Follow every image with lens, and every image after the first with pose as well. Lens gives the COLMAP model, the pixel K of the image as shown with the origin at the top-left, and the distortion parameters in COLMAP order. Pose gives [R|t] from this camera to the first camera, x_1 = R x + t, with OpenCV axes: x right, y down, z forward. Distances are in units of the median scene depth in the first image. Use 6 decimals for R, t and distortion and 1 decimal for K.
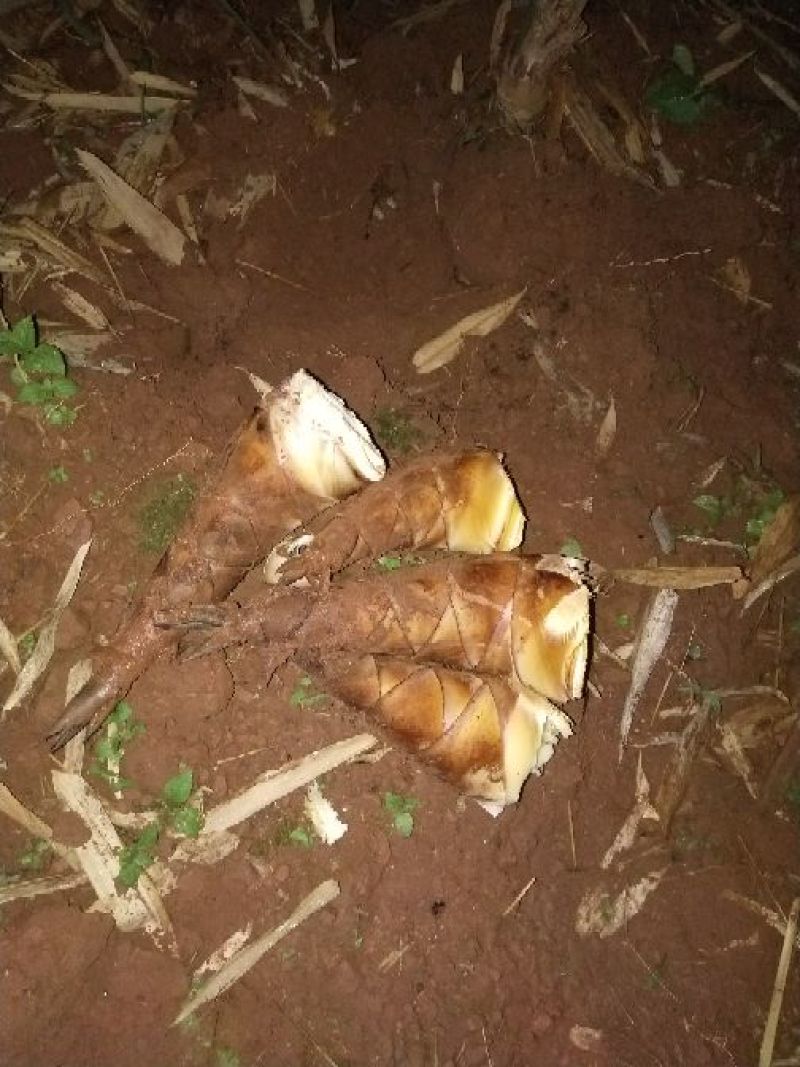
lens RADIAL K [[828.6, 0, 400.0], [0, 828.6, 533.5], [0, 0, 1]] dist [-0.010572, 0.030244]
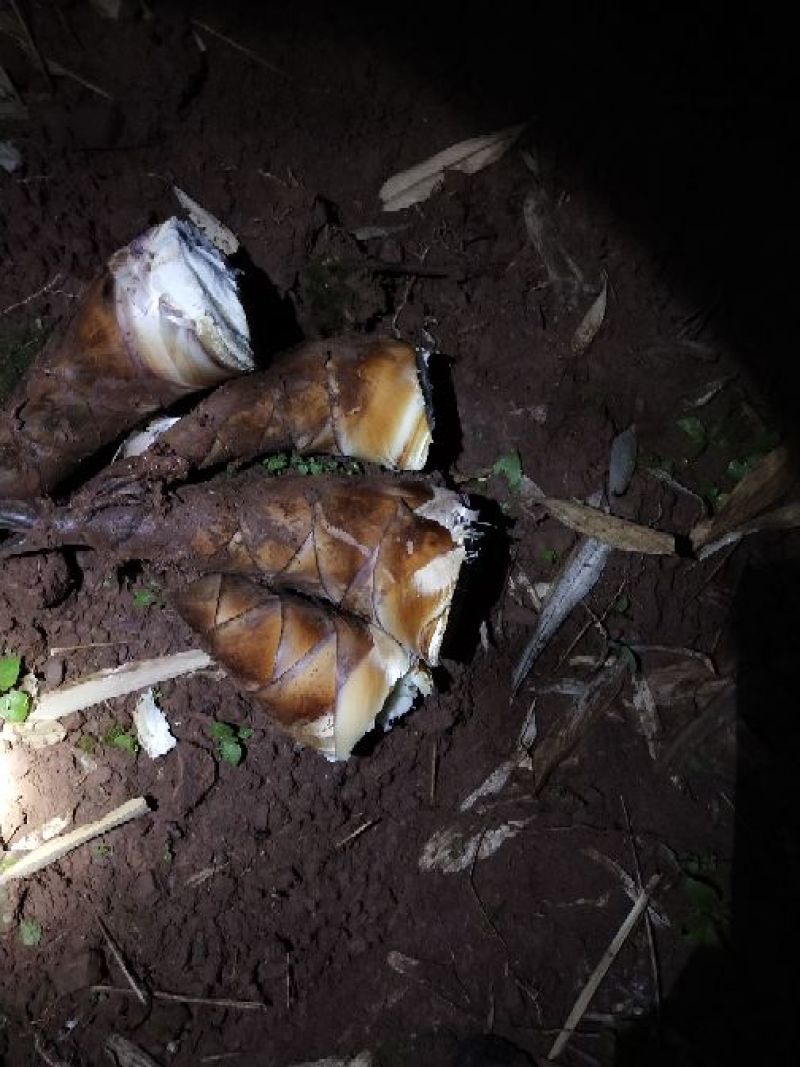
lens RADIAL K [[835.2, 0, 400.0], [0, 835.2, 533.5], [0, 0, 1]] dist [-0.014627, -0.002654]
pose [[0.983879, 0.171756, -0.049827, 0.178037], [-0.152337, 0.950851, 0.269585, -0.150511], [0.093681, -0.257648, 0.961687, 0.164977]]
